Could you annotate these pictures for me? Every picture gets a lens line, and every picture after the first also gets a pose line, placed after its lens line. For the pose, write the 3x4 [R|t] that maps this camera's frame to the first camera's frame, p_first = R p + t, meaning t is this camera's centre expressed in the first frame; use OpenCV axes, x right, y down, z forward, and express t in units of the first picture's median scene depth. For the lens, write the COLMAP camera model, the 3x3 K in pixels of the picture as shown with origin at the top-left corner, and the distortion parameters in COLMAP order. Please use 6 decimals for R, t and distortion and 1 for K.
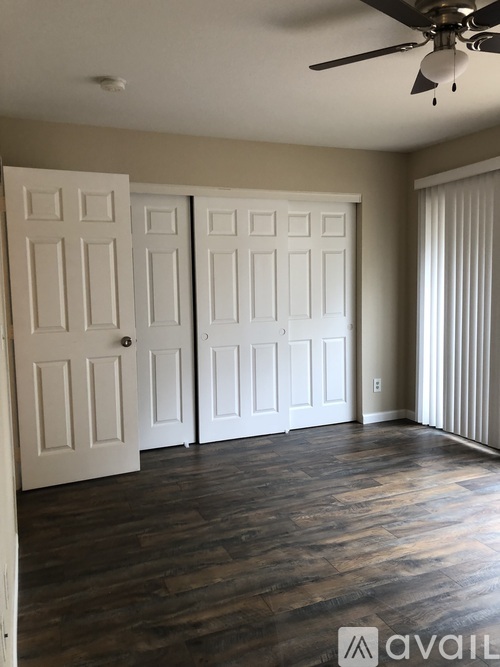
lens RADIAL K [[535.3, 0, 249.7], [0, 535.3, 325.2], [0, 0, 1]] dist [0.014520, -0.008440]
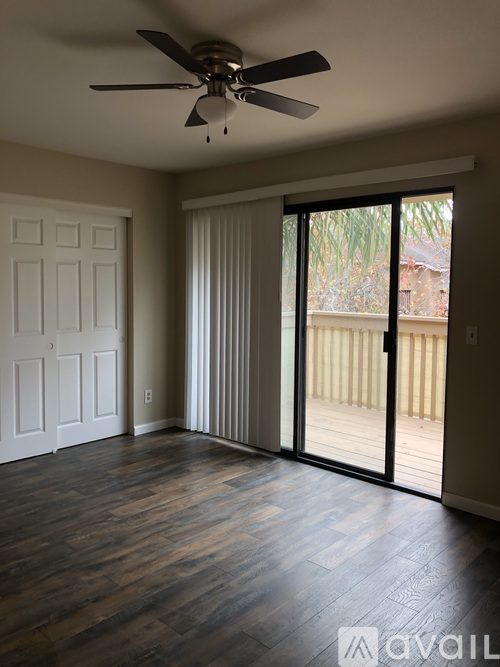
lens RADIAL K [[535.3, 0, 249.7], [0, 535.3, 325.2], [0, 0, 1]] dist [0.014520, -0.008440]
pose [[0.907836, -0.002859, 0.419315, -0.022928], [0.010733, 0.999808, -0.016420, -0.007593], [-0.419187, 0.019407, 0.907692, -0.017519]]
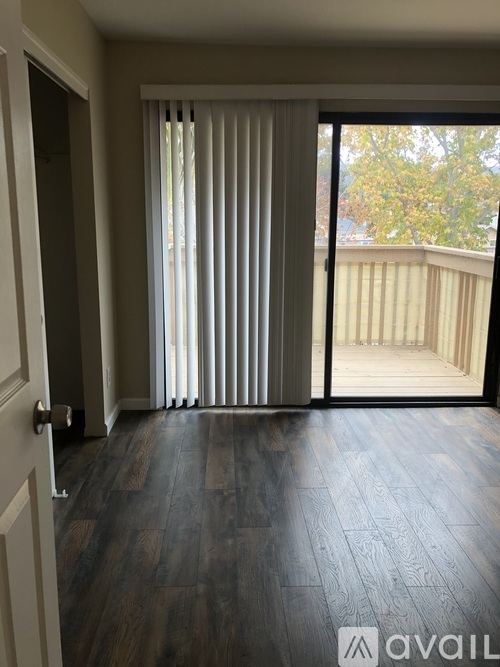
lens RADIAL K [[524.8, 0, 248.6], [0, 524.8, 344.6], [0, 0, 1]] dist [0.000675, -0.003816]
pose [[0.363255, -0.193673, 0.911338, -0.491791], [0.075425, 0.981058, 0.178426, -0.062767], [-0.928632, 0.003924, 0.370982, 0.865573]]
